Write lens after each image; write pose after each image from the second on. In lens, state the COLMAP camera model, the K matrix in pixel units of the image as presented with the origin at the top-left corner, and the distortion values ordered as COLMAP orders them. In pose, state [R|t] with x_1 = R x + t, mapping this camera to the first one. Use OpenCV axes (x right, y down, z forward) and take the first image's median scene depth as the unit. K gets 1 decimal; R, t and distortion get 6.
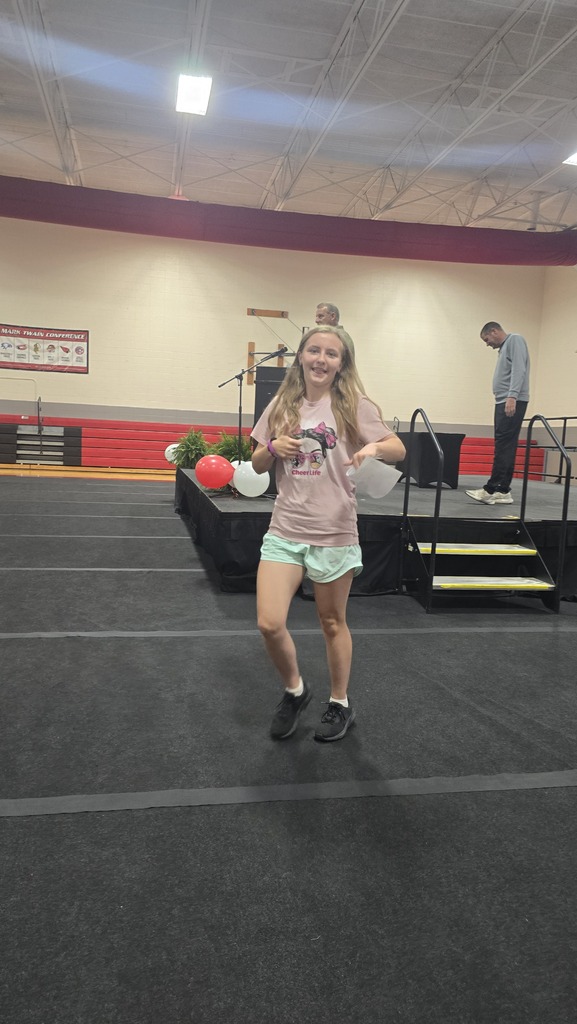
lens RADIAL K [[695.9, 0, 278.6], [0, 695.9, 502.3], [0, 0, 1]] dist [0.067523, -0.081644]
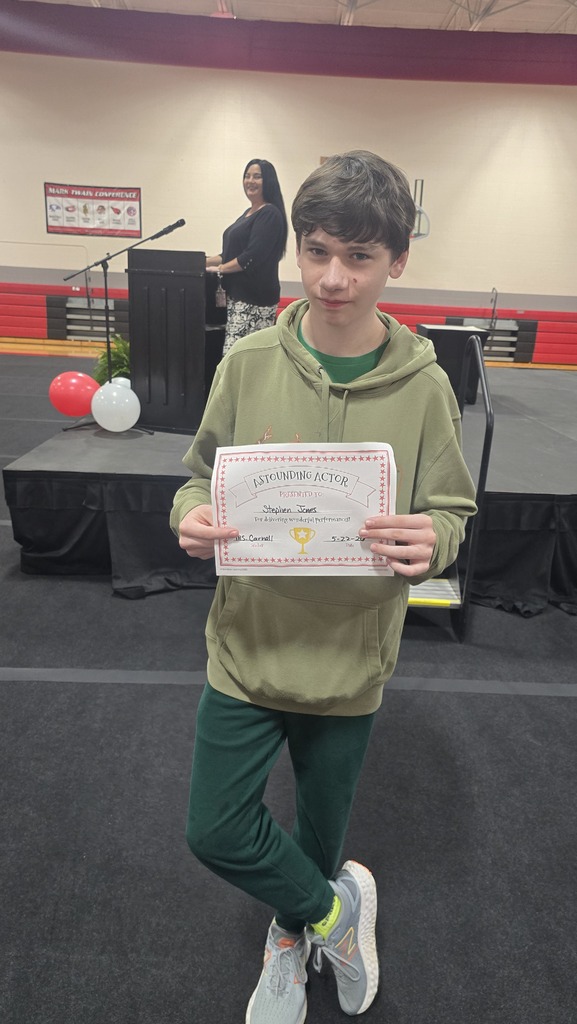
lens RADIAL K [[701.7, 0, 285.8], [0, 701.7, 501.9], [0, 0, 1]] dist [0.061263, -0.079138]
pose [[0.983366, 0.054541, -0.173254, 0.090937], [-0.021218, 0.981816, 0.188644, -0.026397], [0.180393, -0.181830, 0.966642, 0.090123]]
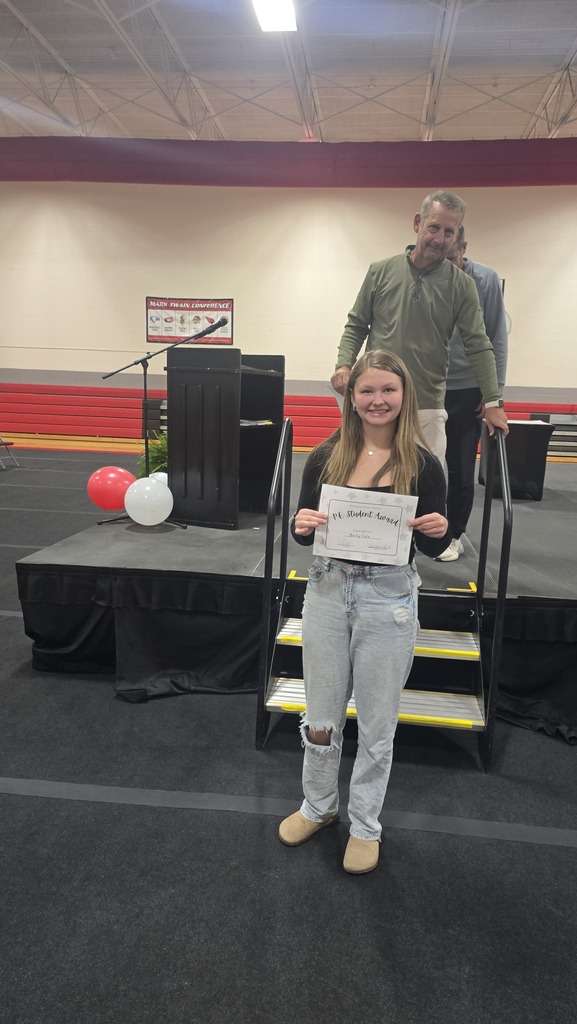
lens RADIAL K [[692.1, 0, 293.7], [0, 692.1, 512.7], [0, 0, 1]] dist [0.068747, -0.066986]
pose [[0.951792, 0.041839, -0.303876, 0.109760], [-0.020678, 0.997152, 0.072525, -0.025668], [0.306045, -0.062746, 0.949947, 0.109374]]
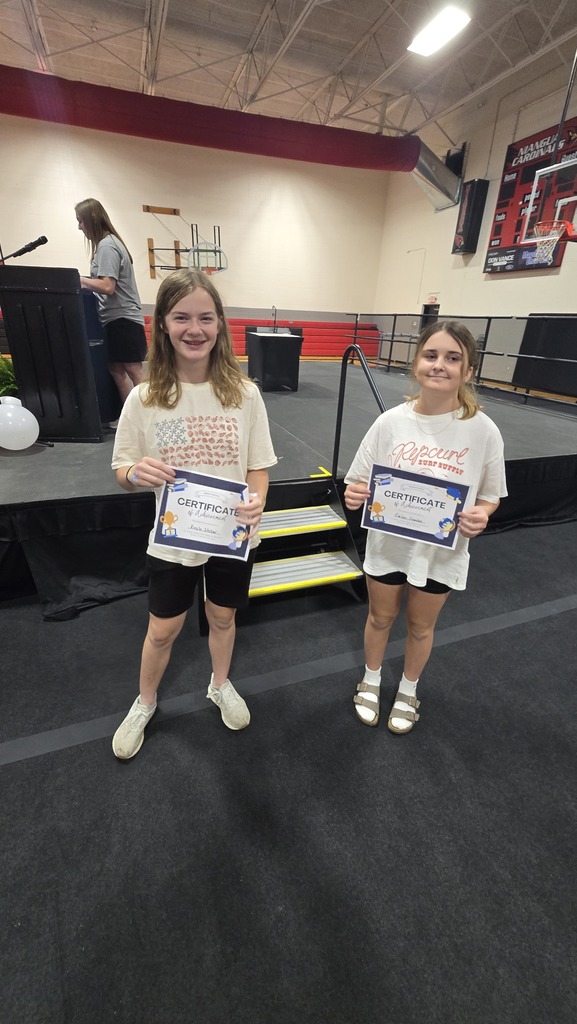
lens RADIAL K [[426.1, 0, 287.6], [0, 426.1, 509.2], [0, 0, 1]] dist [-0.009540, 0.003420]
pose [[0.988019, -0.070450, 0.137316, 0.064750], [0.021273, 0.943409, 0.330949, -0.031530], [-0.152860, -0.324062, 0.933604, 0.153459]]
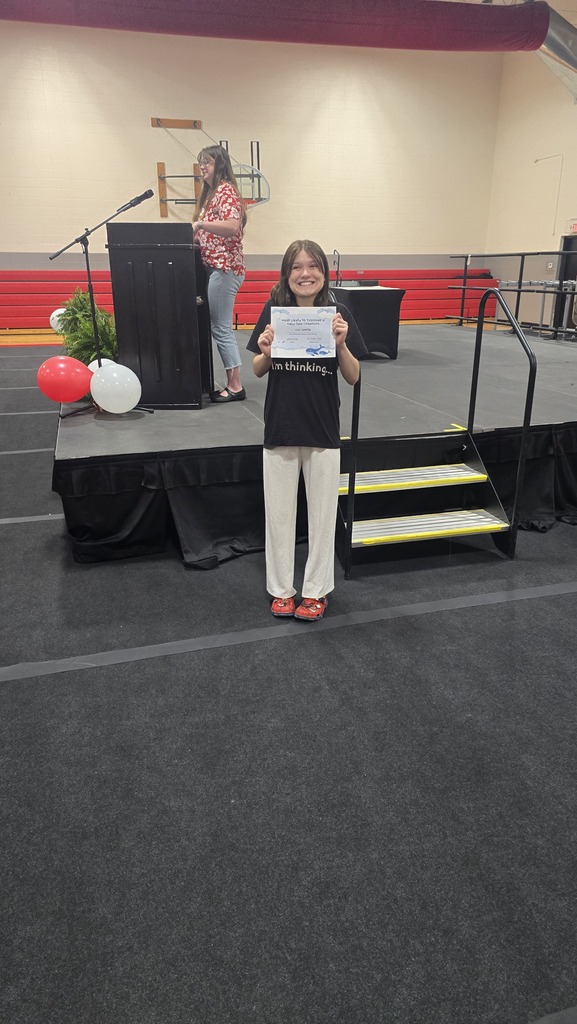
lens RADIAL K [[697.5, 0, 290.0], [0, 697.5, 512.2], [0, 0, 1]] dist [0.065119, -0.072861]
pose [[0.994744, -0.074604, 0.070129, 0.026979], [0.055238, 0.967711, 0.245935, -0.025936], [-0.086212, -0.240769, 0.966746, 0.075148]]
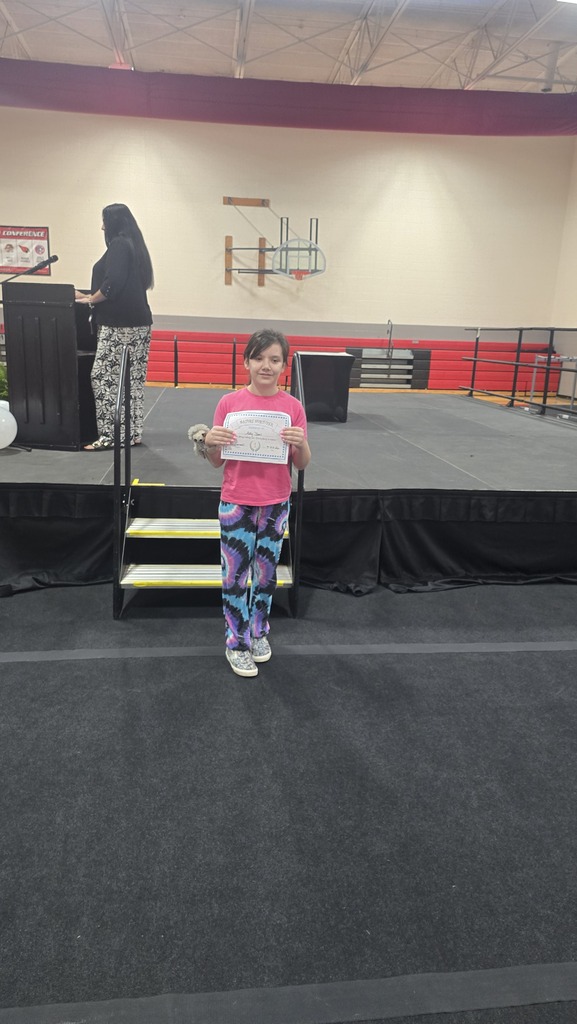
lens RADIAL K [[695.9, 0, 278.6], [0, 695.9, 502.3], [0, 0, 1]] dist [0.067523, -0.081644]
pose [[0.995924, 0.012844, -0.089280, 0.118961], [0.000099, 0.989653, 0.143479, -0.020877], [0.090199, -0.142903, 0.985618, 0.068822]]
